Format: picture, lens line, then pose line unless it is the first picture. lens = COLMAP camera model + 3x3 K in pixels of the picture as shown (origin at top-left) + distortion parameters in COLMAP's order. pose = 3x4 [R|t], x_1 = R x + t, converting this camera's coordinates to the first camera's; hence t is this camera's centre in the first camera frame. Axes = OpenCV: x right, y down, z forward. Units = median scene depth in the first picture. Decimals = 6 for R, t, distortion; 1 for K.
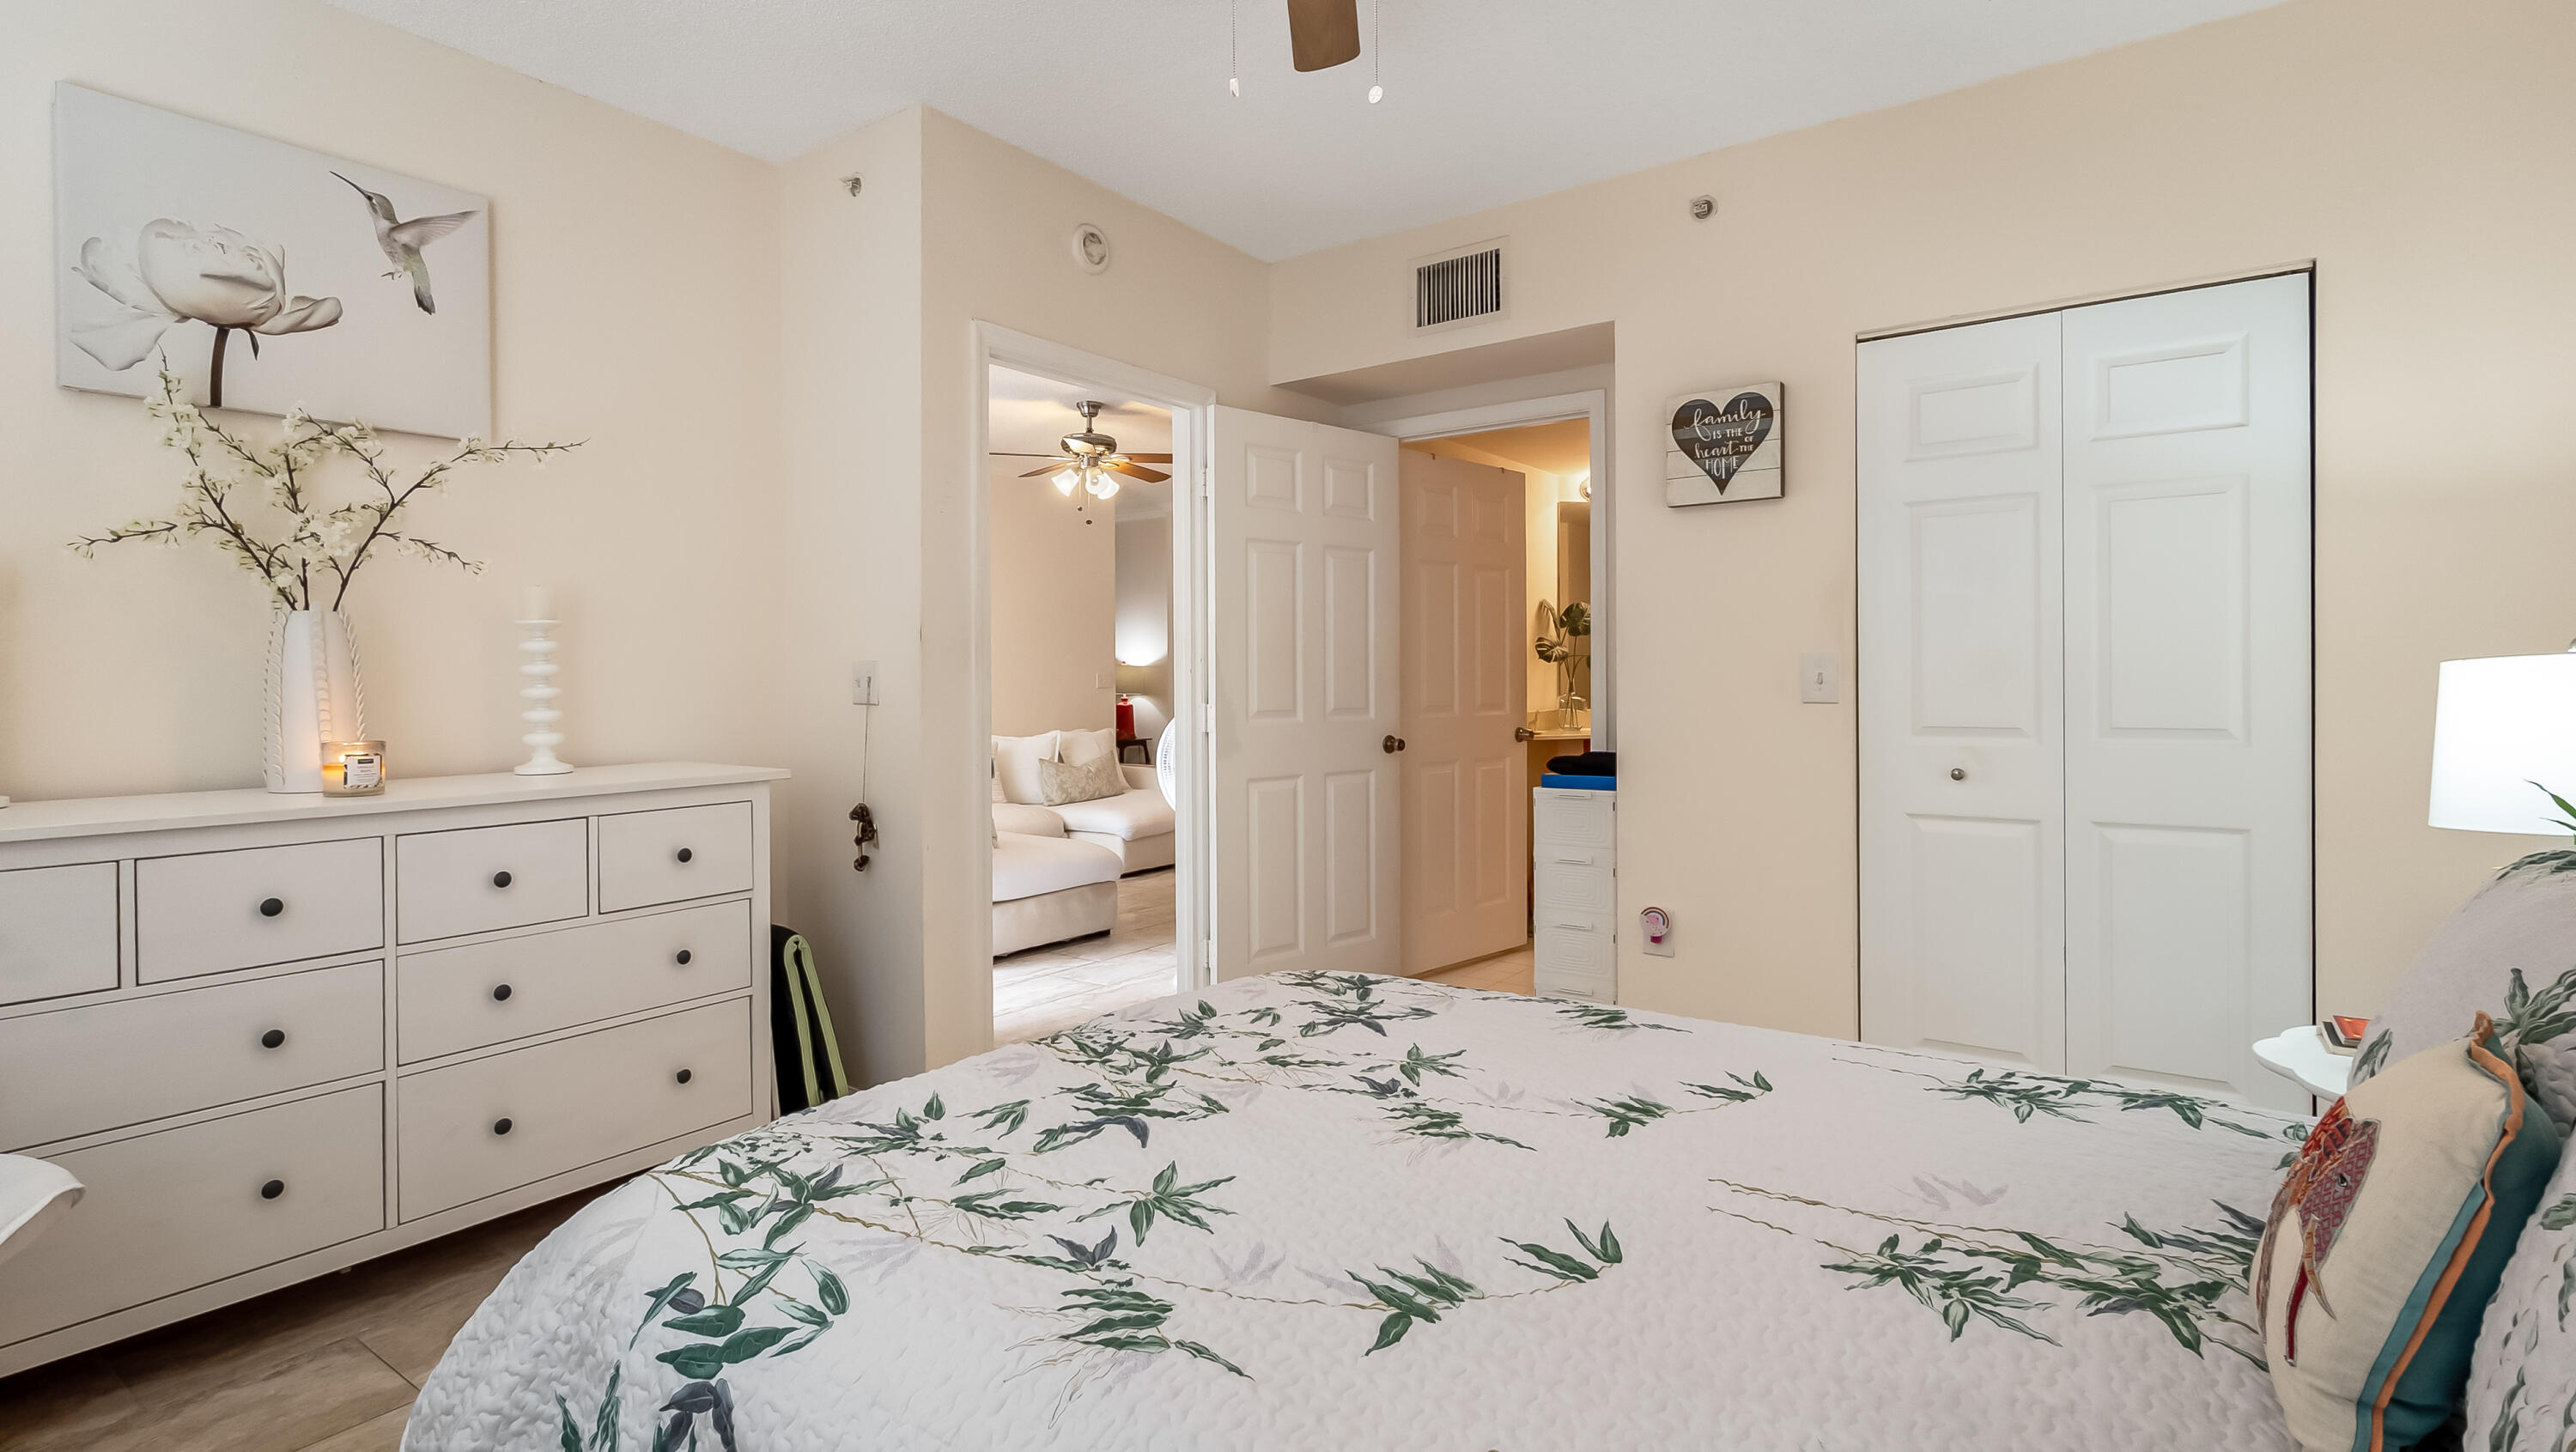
lens RADIAL K [[1199.8, 0, 1288.4], [0, 1199.8, 696.4], [0, 0, 1]] dist [-0.008424, 0.001534]
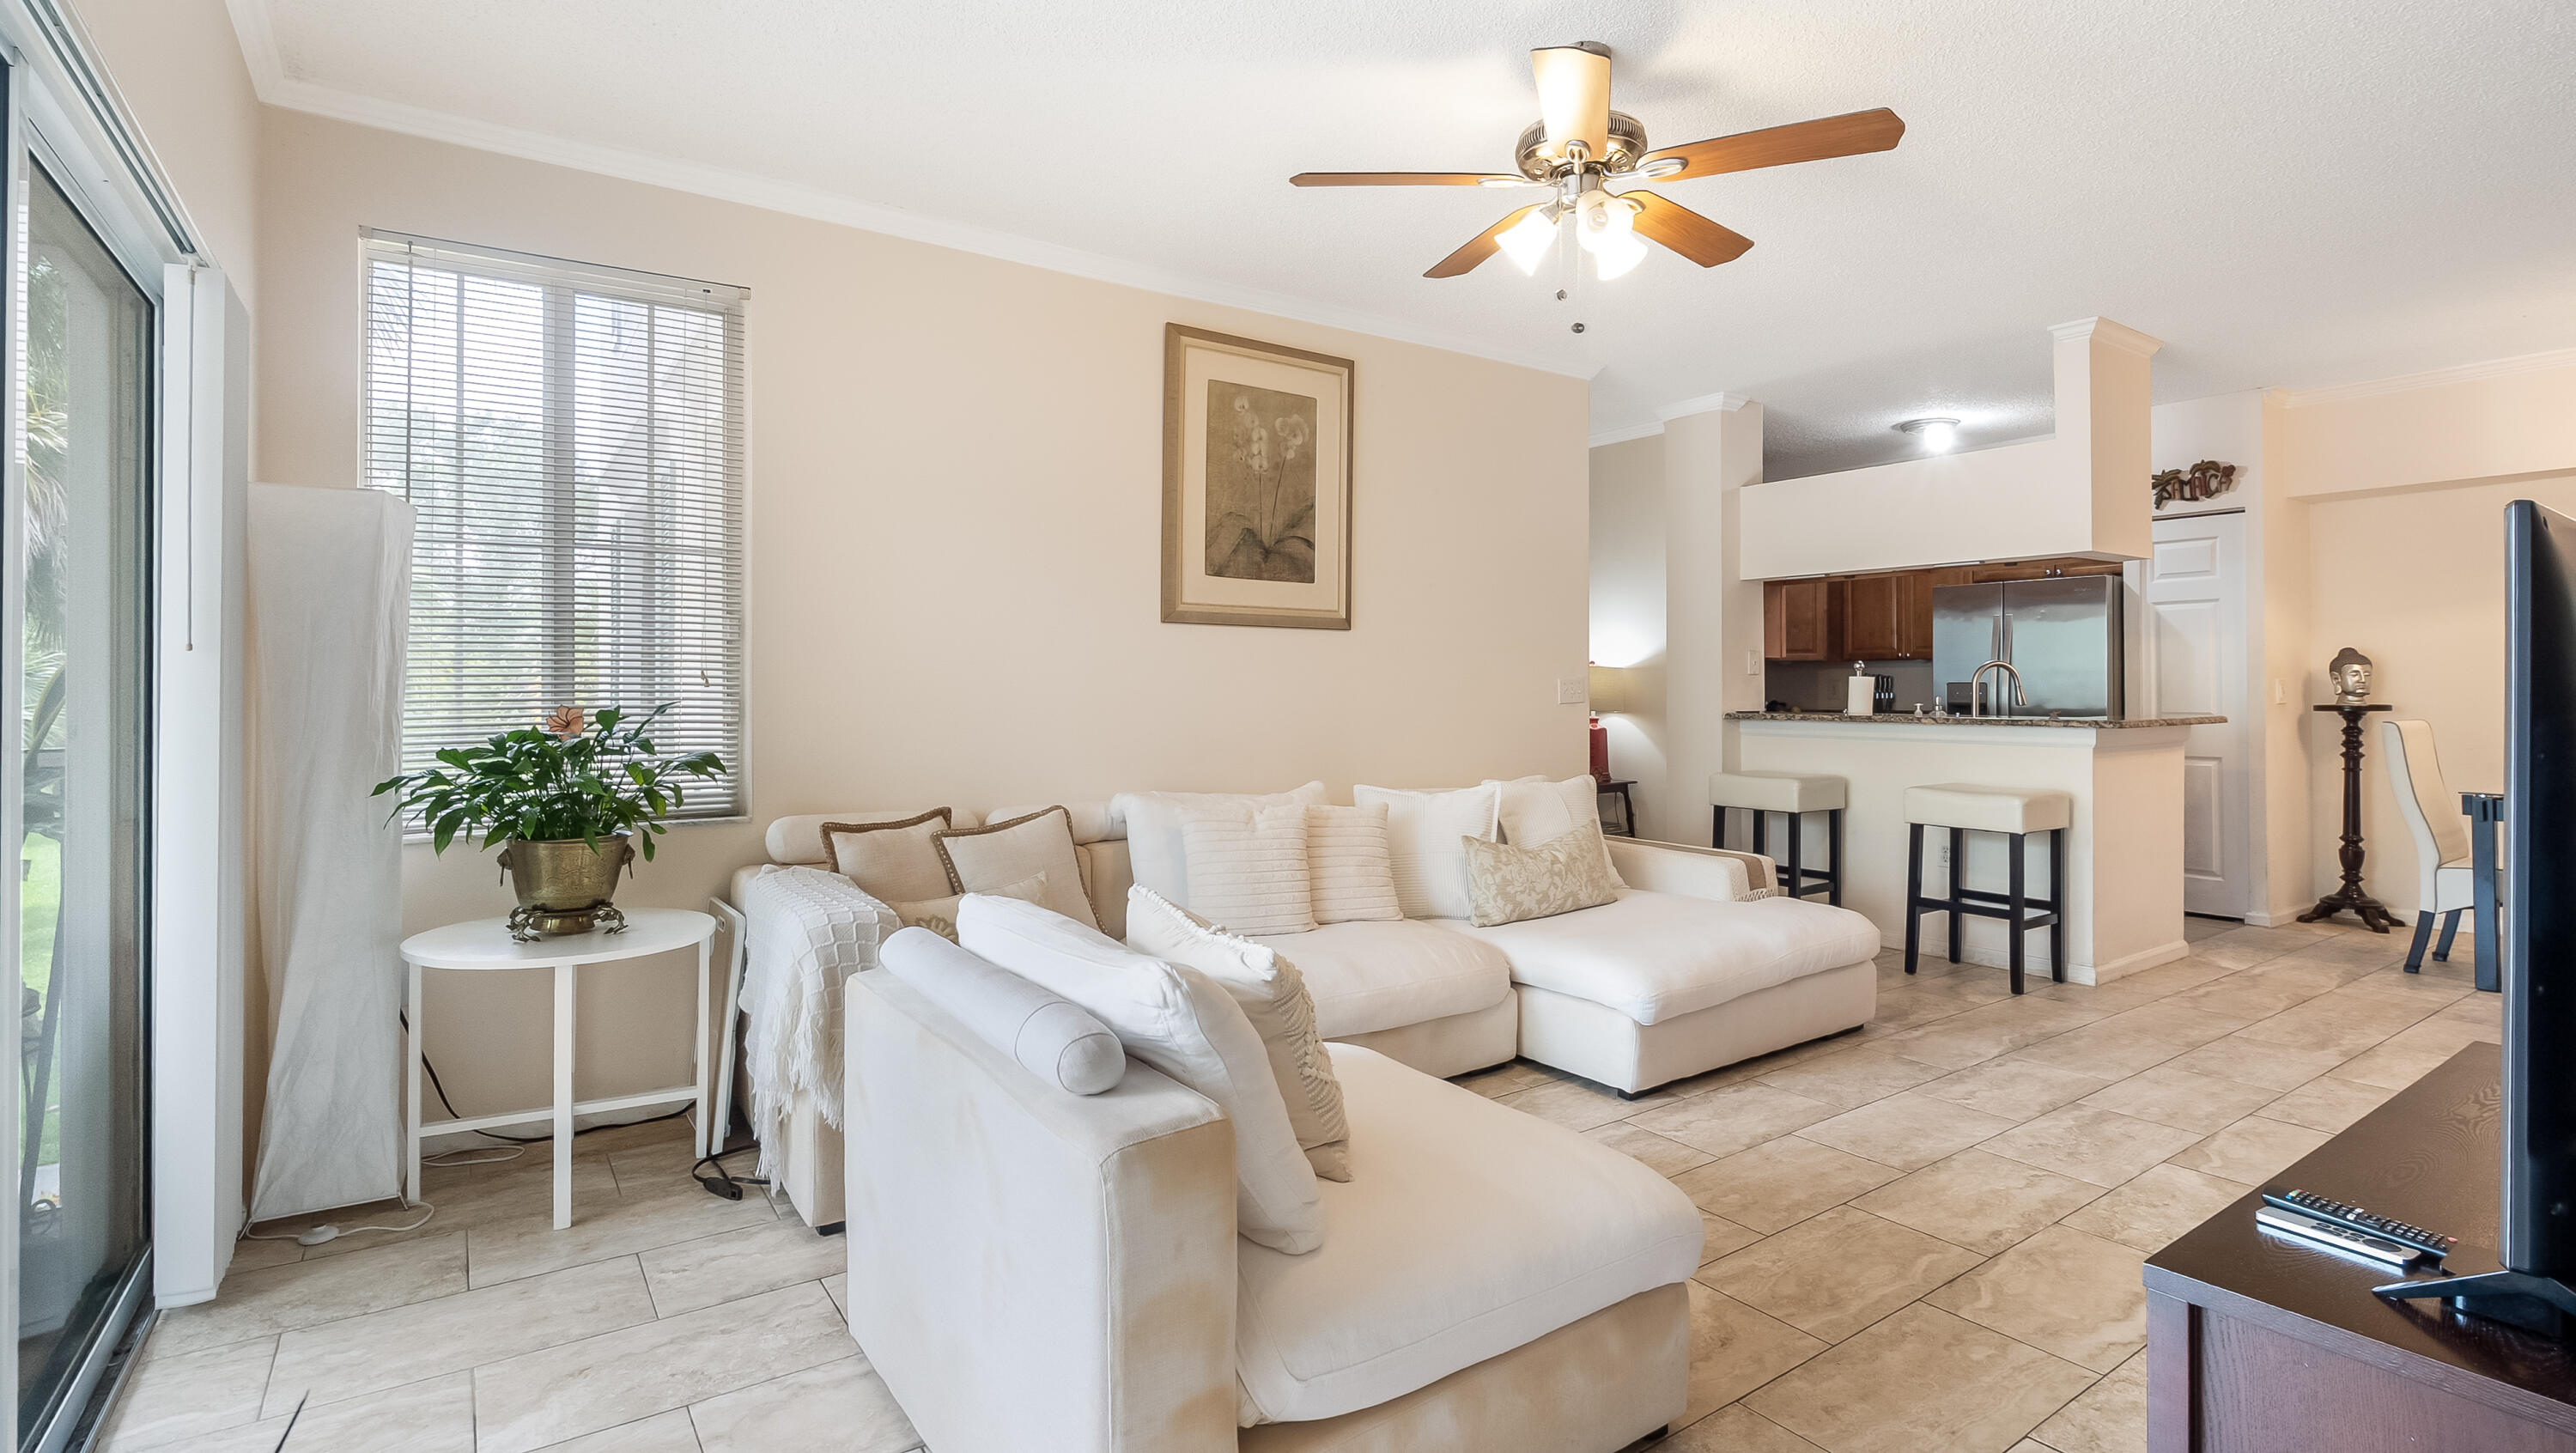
lens RADIAL K [[1211.0, 0, 1296.7], [0, 1211.0, 676.5], [0, 0, 1]] dist [-0.001876, 0.000517]
pose [[0.942759, 0.000126, -0.333474, -0.092351], [-0.007290, 0.999769, -0.020234, -0.008457], [0.333394, 0.021507, 0.942542, 0.439065]]
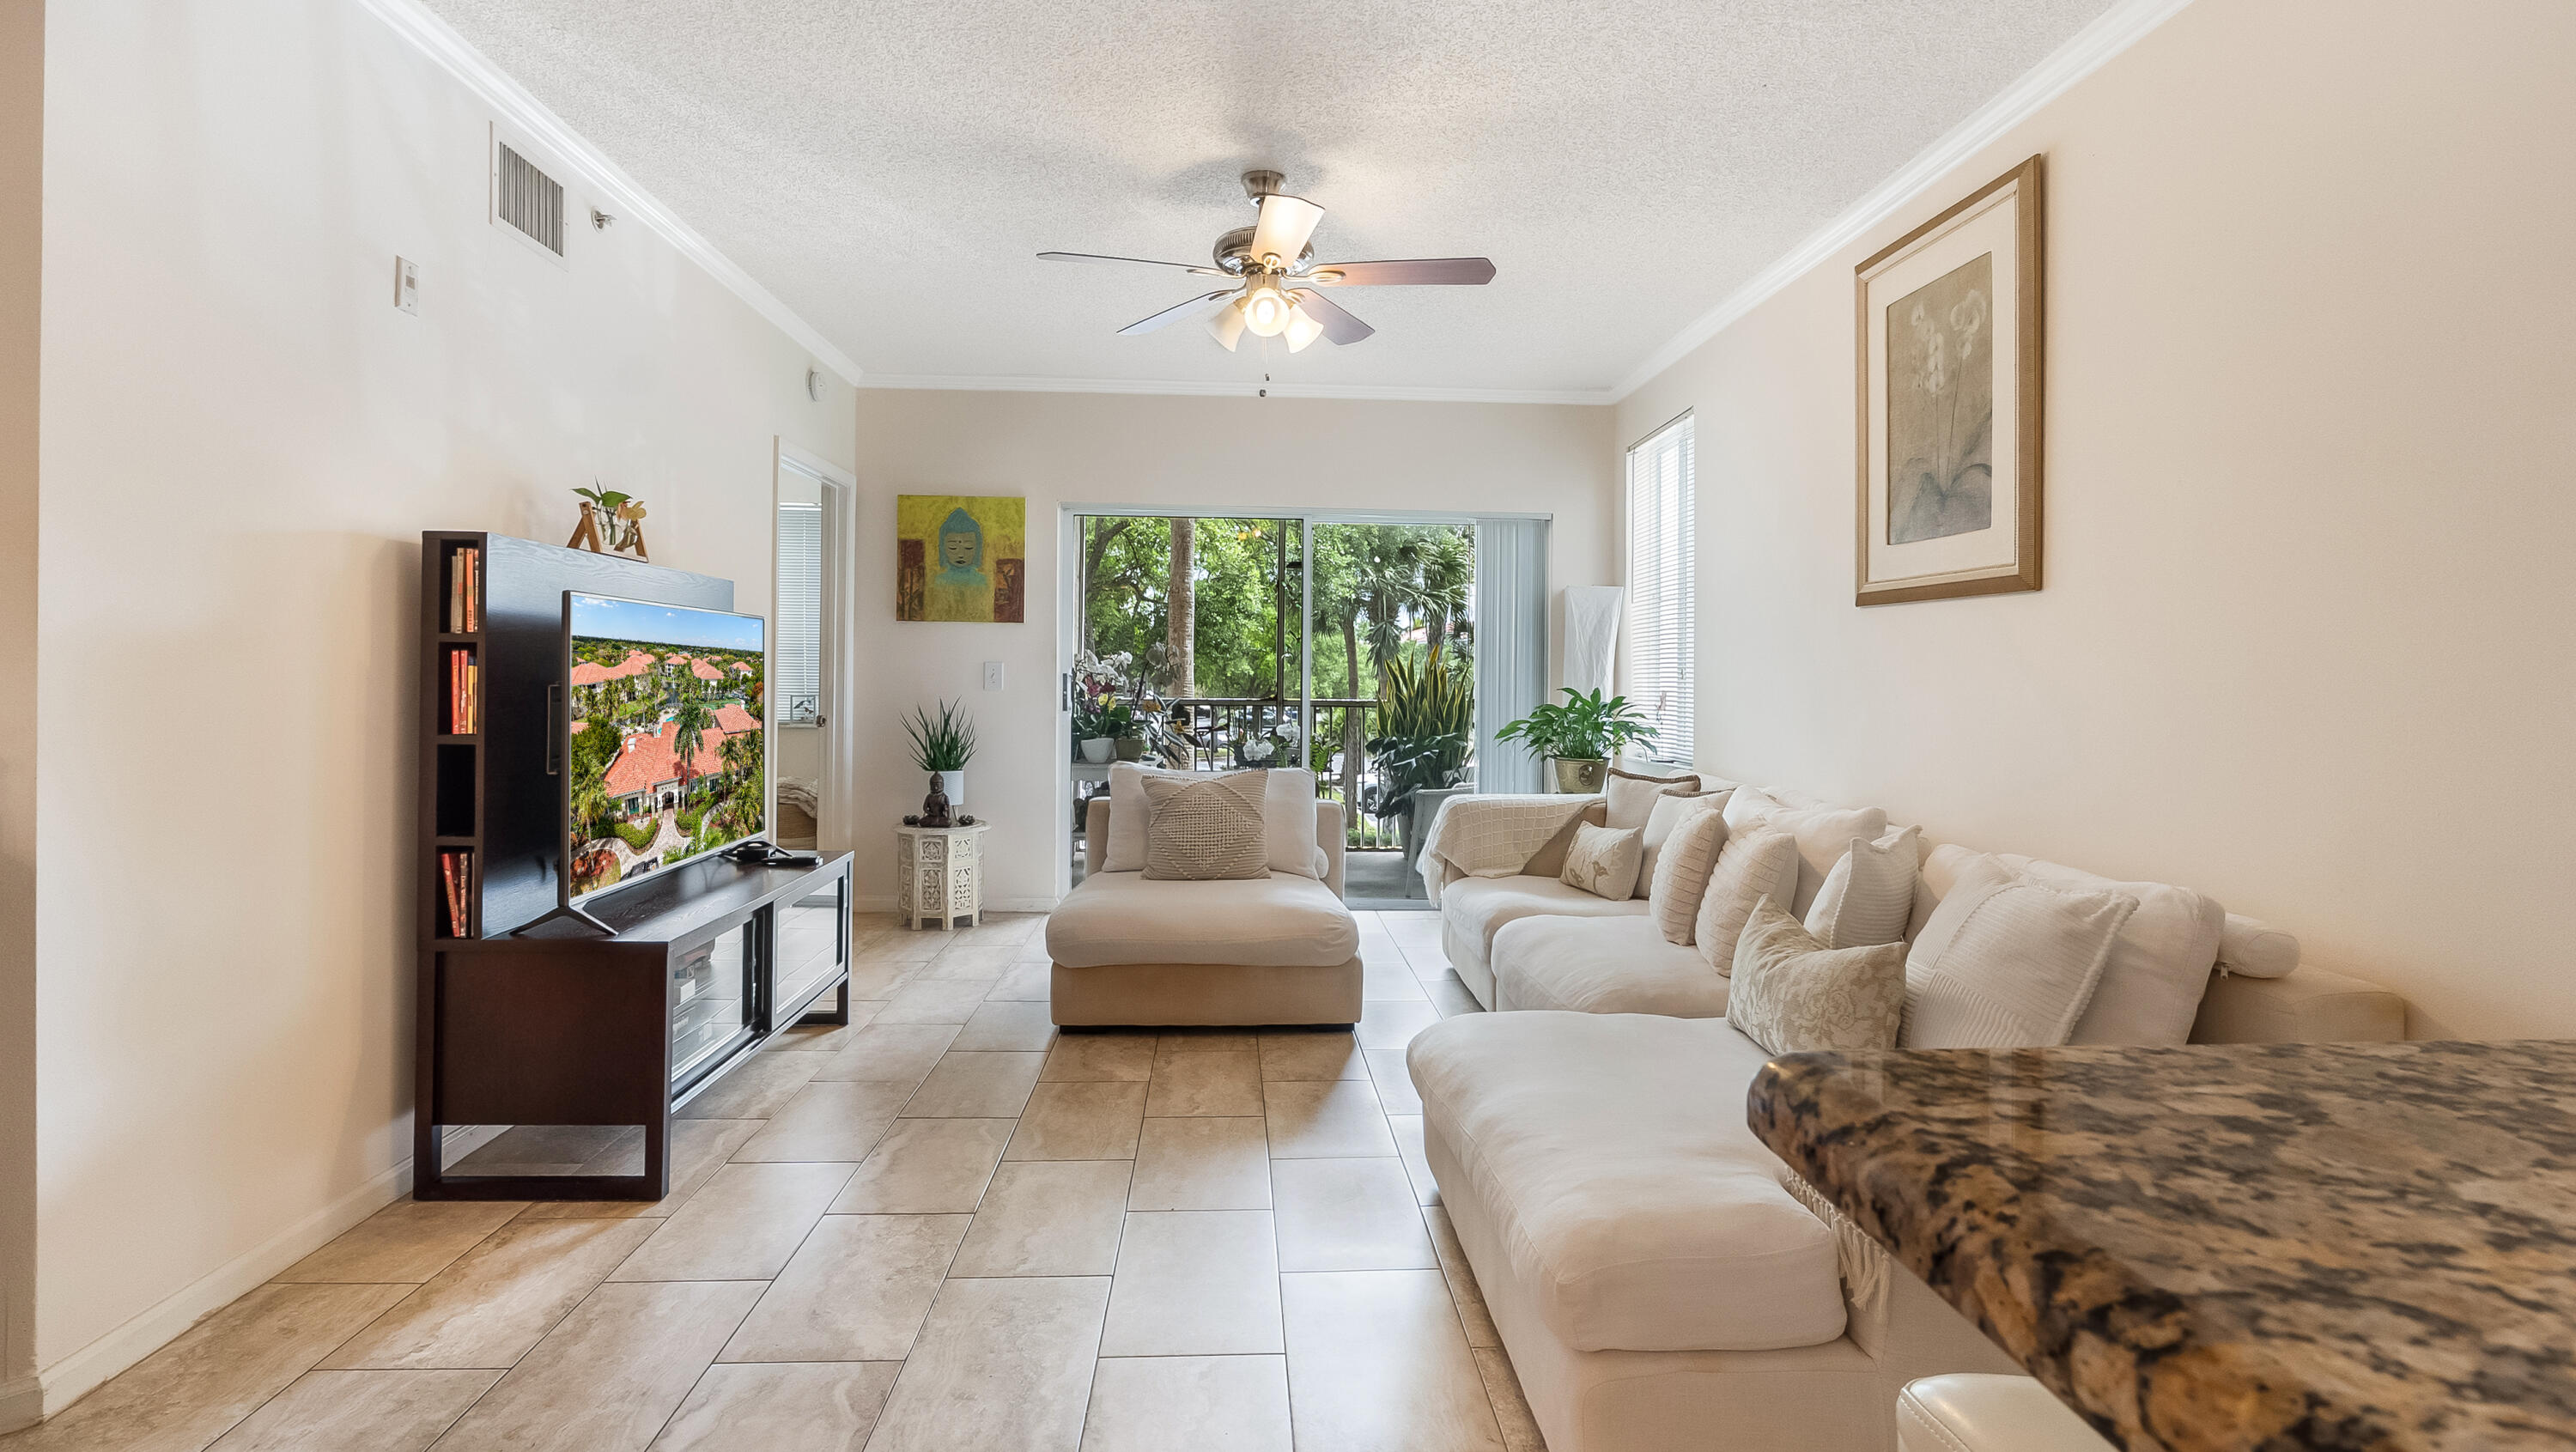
lens RADIAL K [[1206.8, 0, 1295.2], [0, 1206.8, 672.4], [0, 0, 1]] dist [-0.003685, -0.000335]
pose [[-0.778128, -0.007104, -0.628065, 0.138770], [-0.016474, 0.999823, 0.009101, -0.018269], [0.627889, 0.017429, -0.778107, 1.152175]]
